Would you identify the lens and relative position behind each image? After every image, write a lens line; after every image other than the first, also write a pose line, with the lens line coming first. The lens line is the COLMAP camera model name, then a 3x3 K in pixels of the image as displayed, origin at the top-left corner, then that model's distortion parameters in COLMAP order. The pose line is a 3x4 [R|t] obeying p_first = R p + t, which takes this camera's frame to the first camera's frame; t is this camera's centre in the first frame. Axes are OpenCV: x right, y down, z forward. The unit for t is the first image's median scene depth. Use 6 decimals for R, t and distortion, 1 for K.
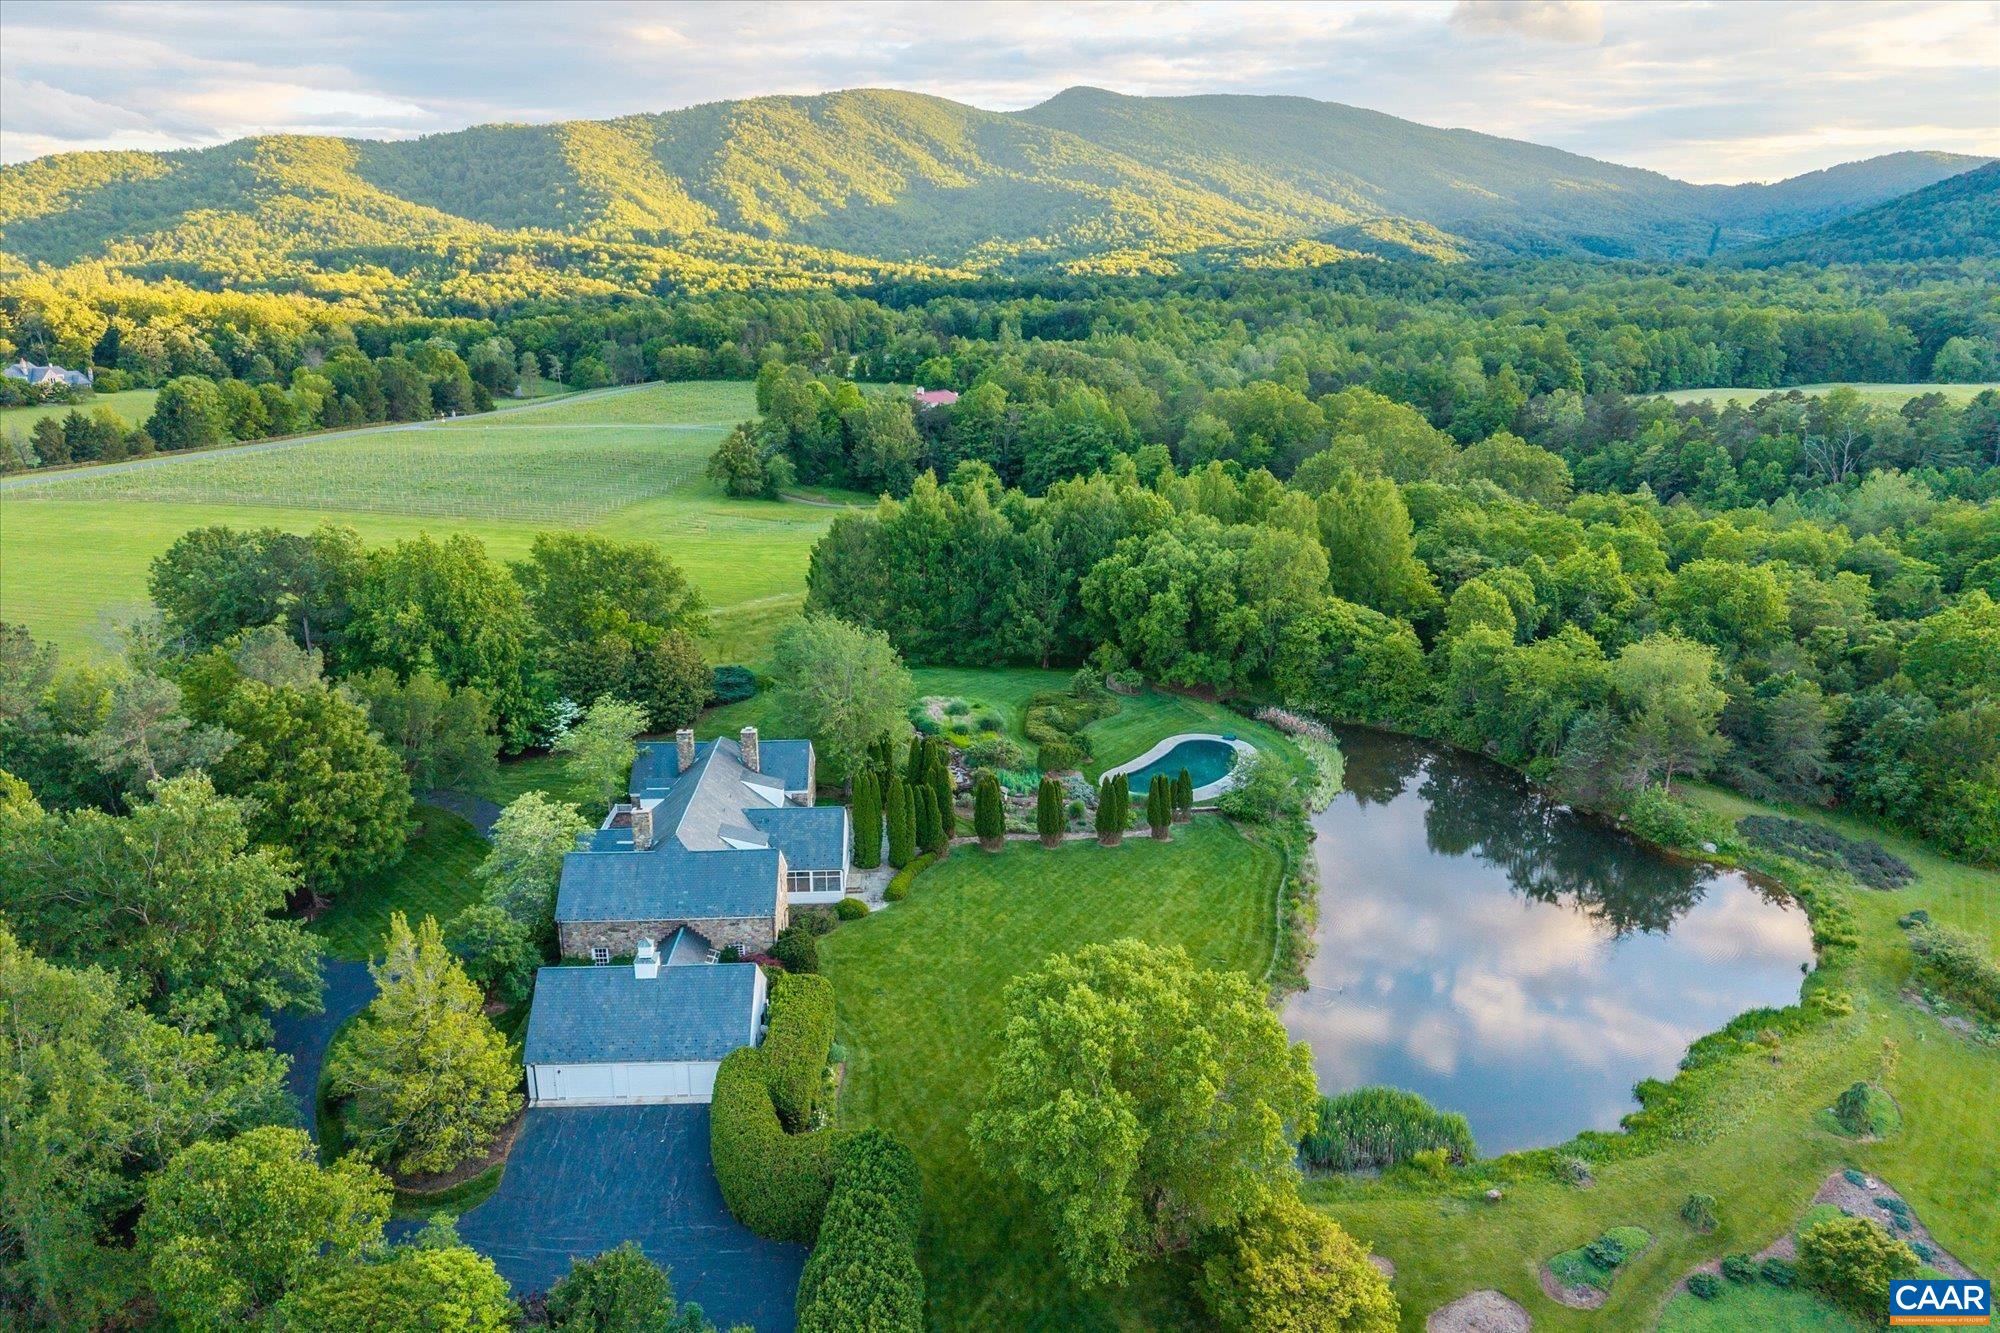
lens RADIAL K [[1403.8, 0, 999.1], [0, 1403.8, 663.3], [0, 0, 1]] dist [0.025502, -0.003438]
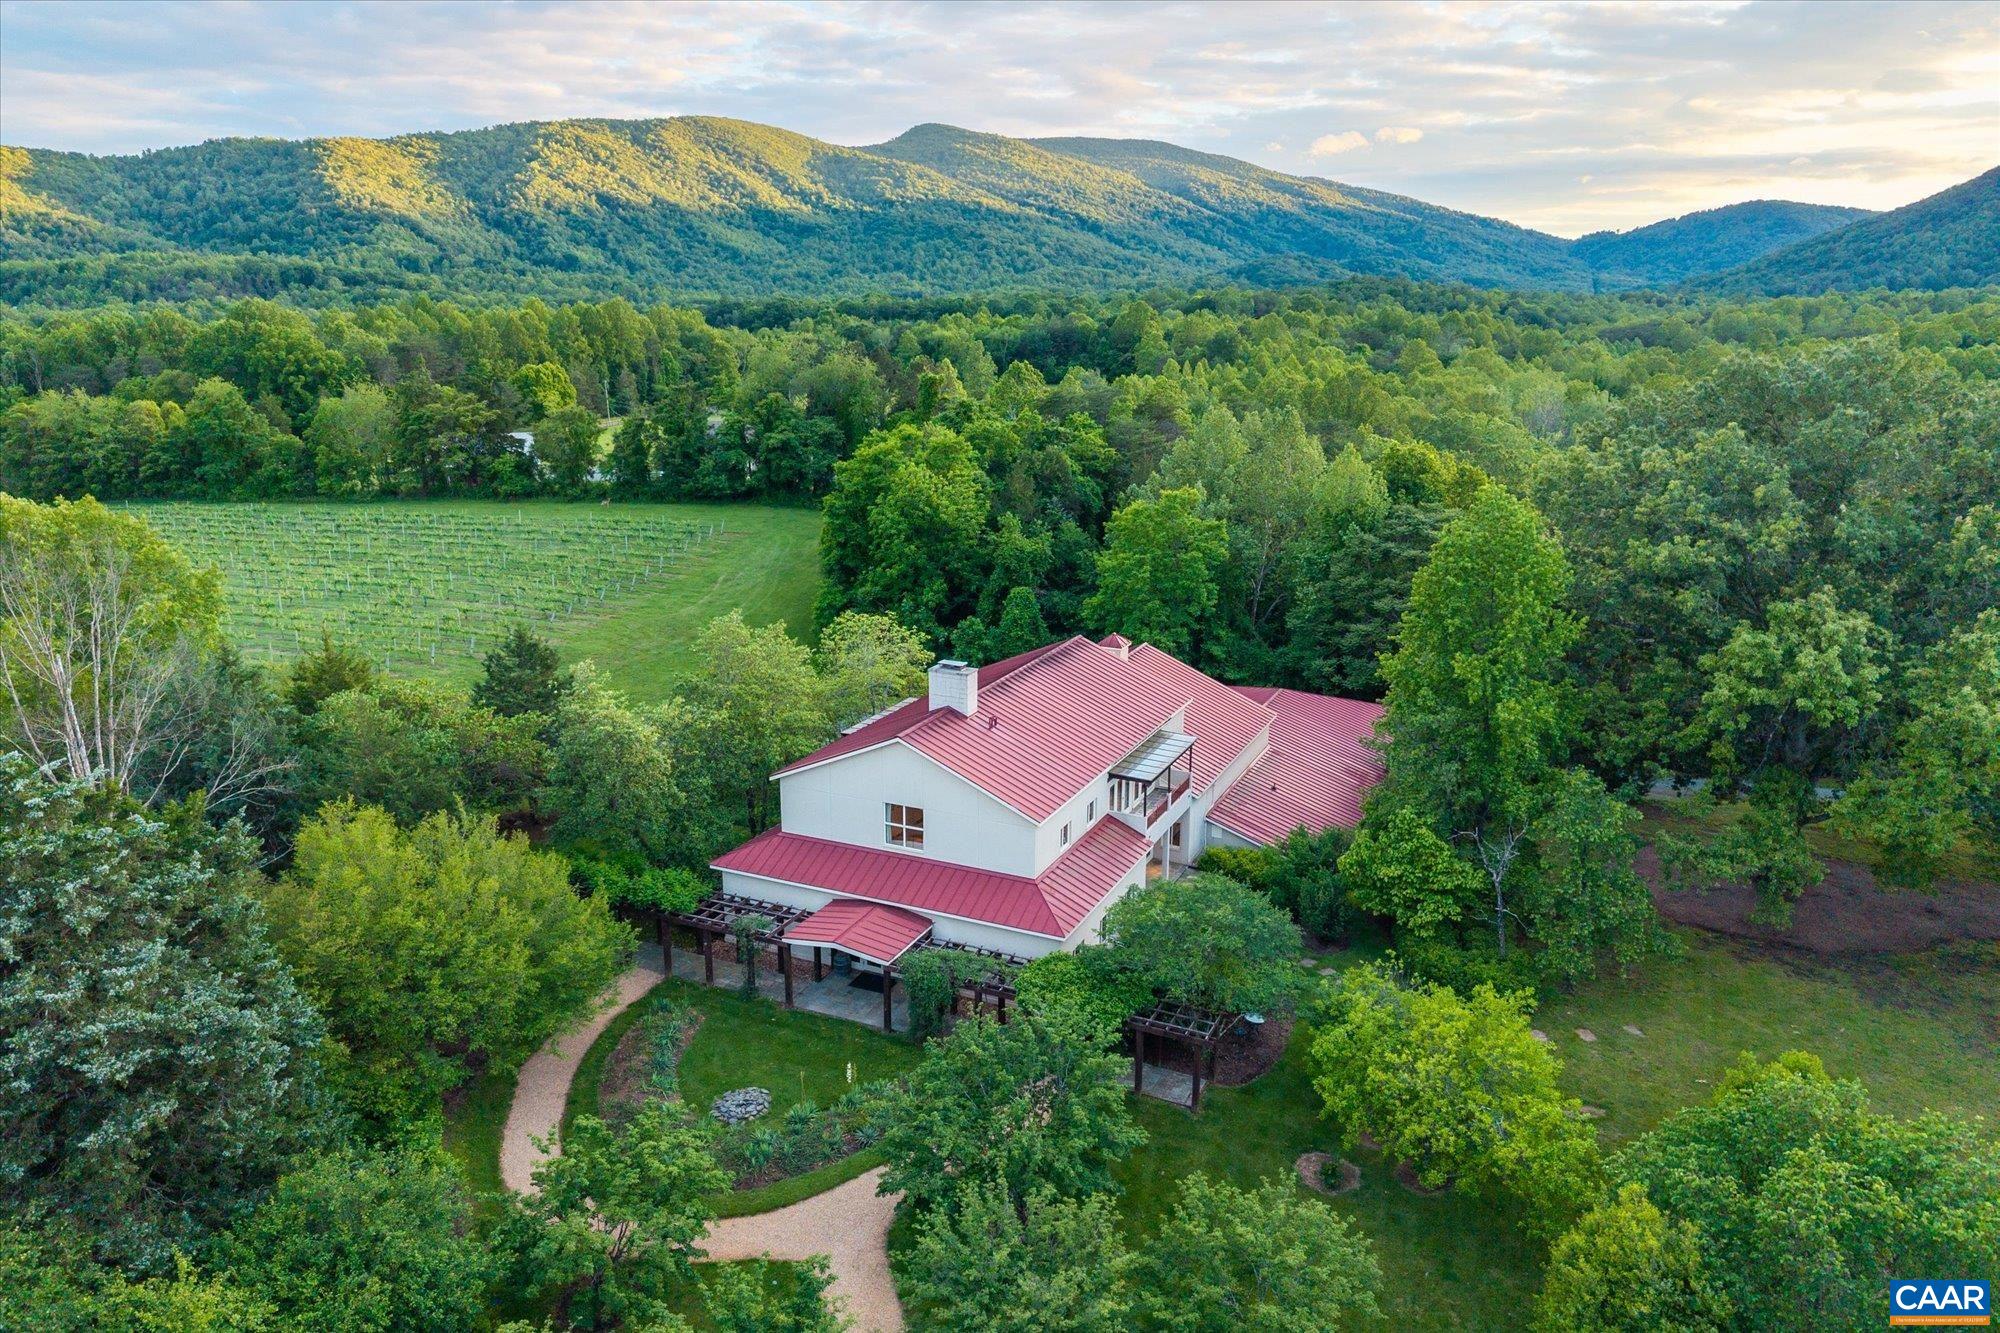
lens RADIAL K [[1403.8, 0, 1003.7], [0, 1403.8, 664.4], [0, 0, 1]] dist [0.025502, -0.003438]
pose [[0.993716, -0.028454, 0.108251, -0.010301], [0.032278, 0.998909, -0.033739, -0.030331], [-0.107173, 0.037021, 0.993551, 0.137227]]
